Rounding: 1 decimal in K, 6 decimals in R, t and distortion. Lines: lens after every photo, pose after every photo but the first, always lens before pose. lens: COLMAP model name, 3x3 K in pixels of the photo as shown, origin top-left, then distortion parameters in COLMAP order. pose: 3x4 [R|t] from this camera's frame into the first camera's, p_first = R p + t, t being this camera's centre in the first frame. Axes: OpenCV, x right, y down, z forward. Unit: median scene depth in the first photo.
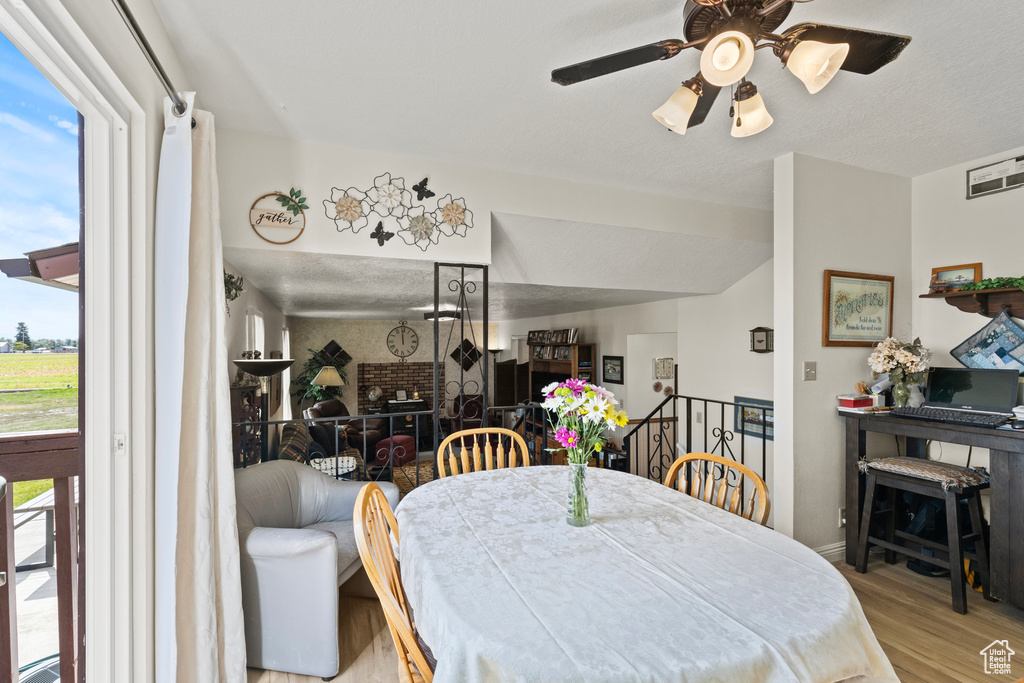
lens RADIAL K [[456.0, 0, 505.3], [0, 456.0, 348.9], [0, 0, 1]] dist [0.003194, -0.000787]
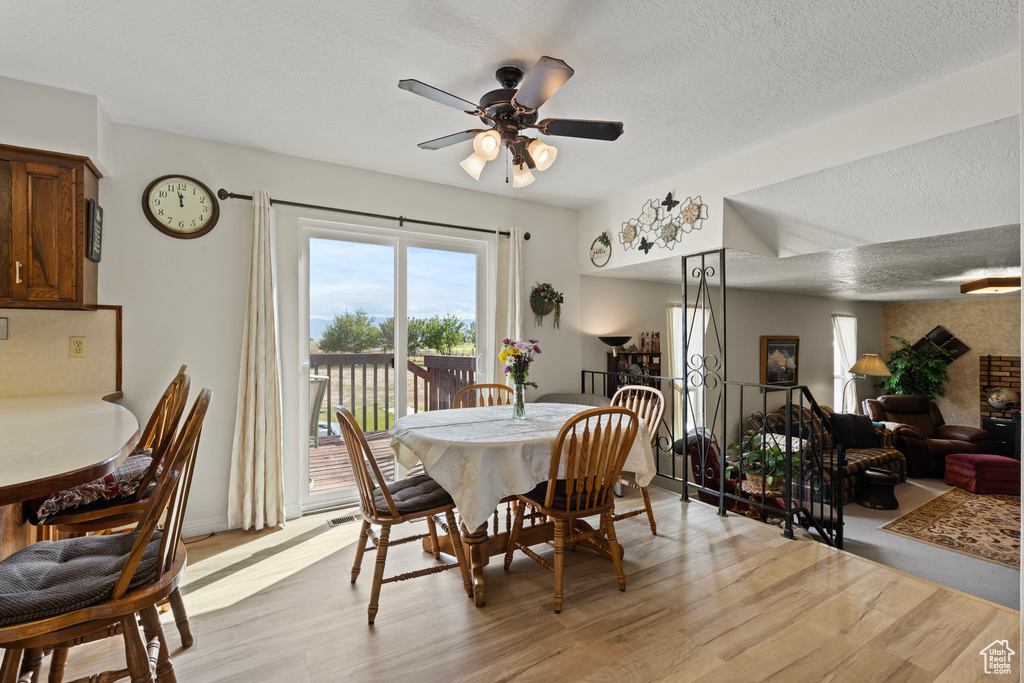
lens RADIAL K [[464.9, 0, 511.6], [0, 464.9, 339.7], [0, 0, 1]] dist [-0.002858, 0.001198]
pose [[0.172558, 0.000527, -0.984999, 0.364545], [-0.007124, 0.999974, -0.000713, 0.013808], [0.984974, 0.007140, 0.172557, 0.122930]]
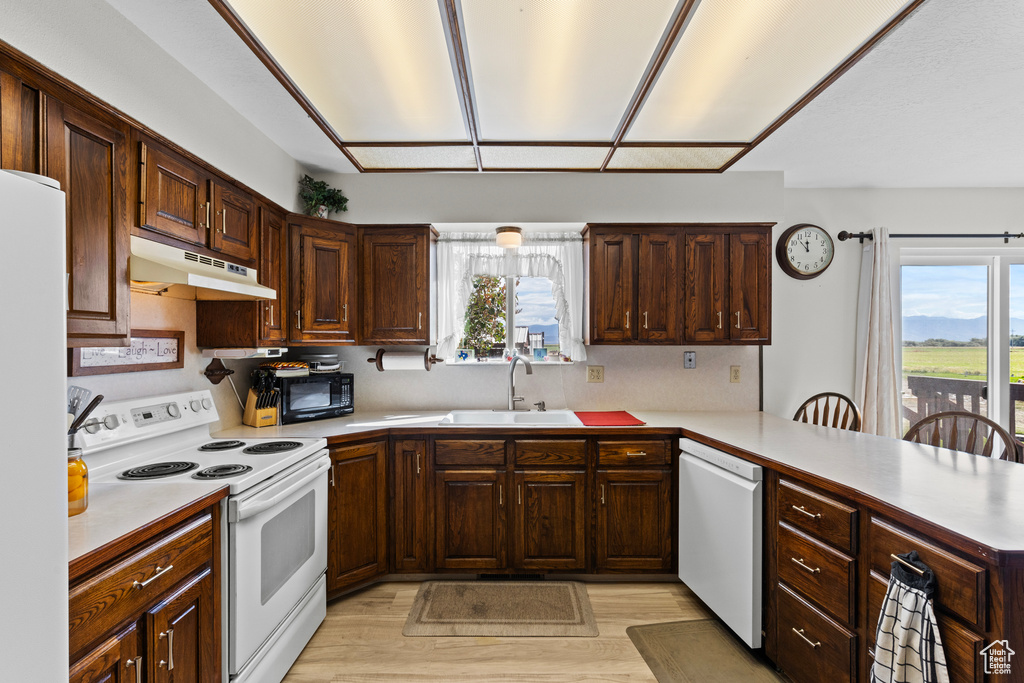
lens RADIAL K [[456.0, 0, 507.7], [0, 456.0, 343.0], [0, 0, 1]] dist [0.003194, -0.000787]
pose [[-0.378861, 0.004572, -0.925442, 0.439487], [-0.006582, 0.999949, 0.007635, -0.009070], [0.925430, 0.008984, -0.378812, -0.163130]]
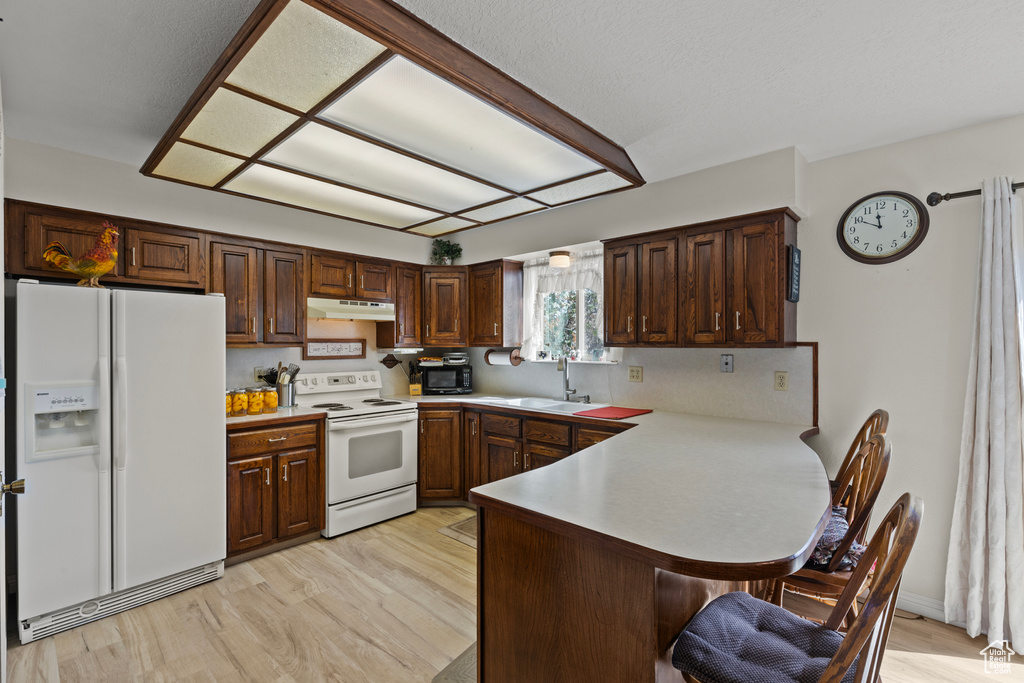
lens RADIAL K [[456.0, 0, 511.8], [0, 456.0, 342.4], [0, 0, 1]] dist [0.003194, -0.000787]
pose [[-0.902777, 0.002252, -0.430104, 0.327238], [0.000272, 0.999989, 0.004664, -0.011332], [0.430109, 0.004094, -0.902767, 0.106187]]
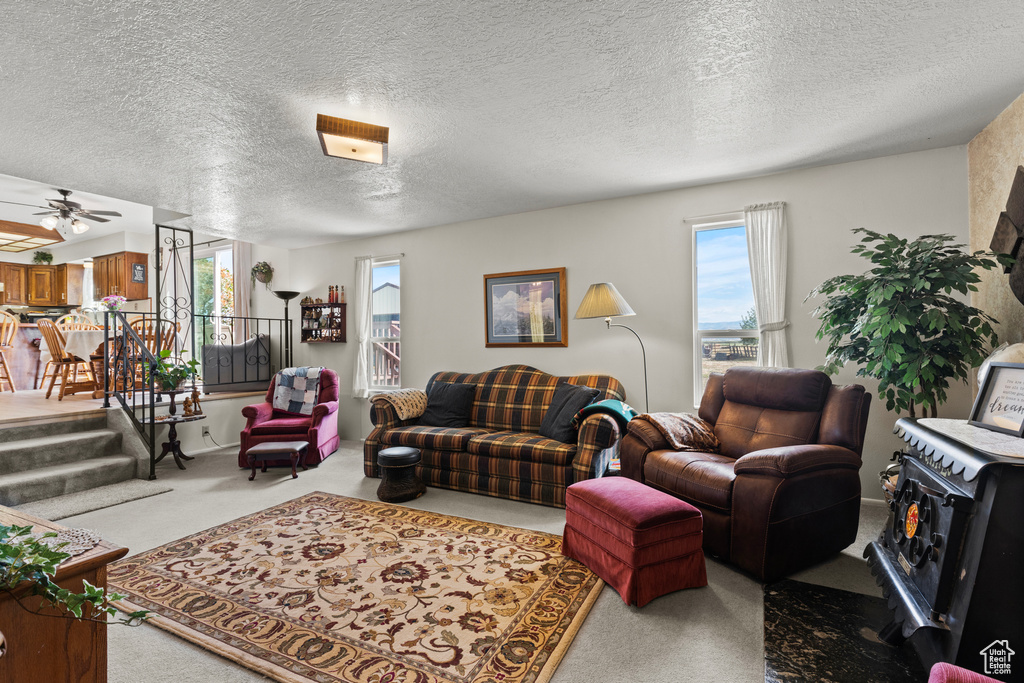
lens RADIAL K [[464.9, 0, 526.0], [0, 464.9, 343.7], [0, 0, 1]] dist [-0.002858, 0.001198]
pose [[-0.751776, 0.012052, -0.659308, 0.019405], [0.009754, 0.999927, 0.007155, 0.093129], [0.659346, -0.001052, -0.751839, 1.200881]]
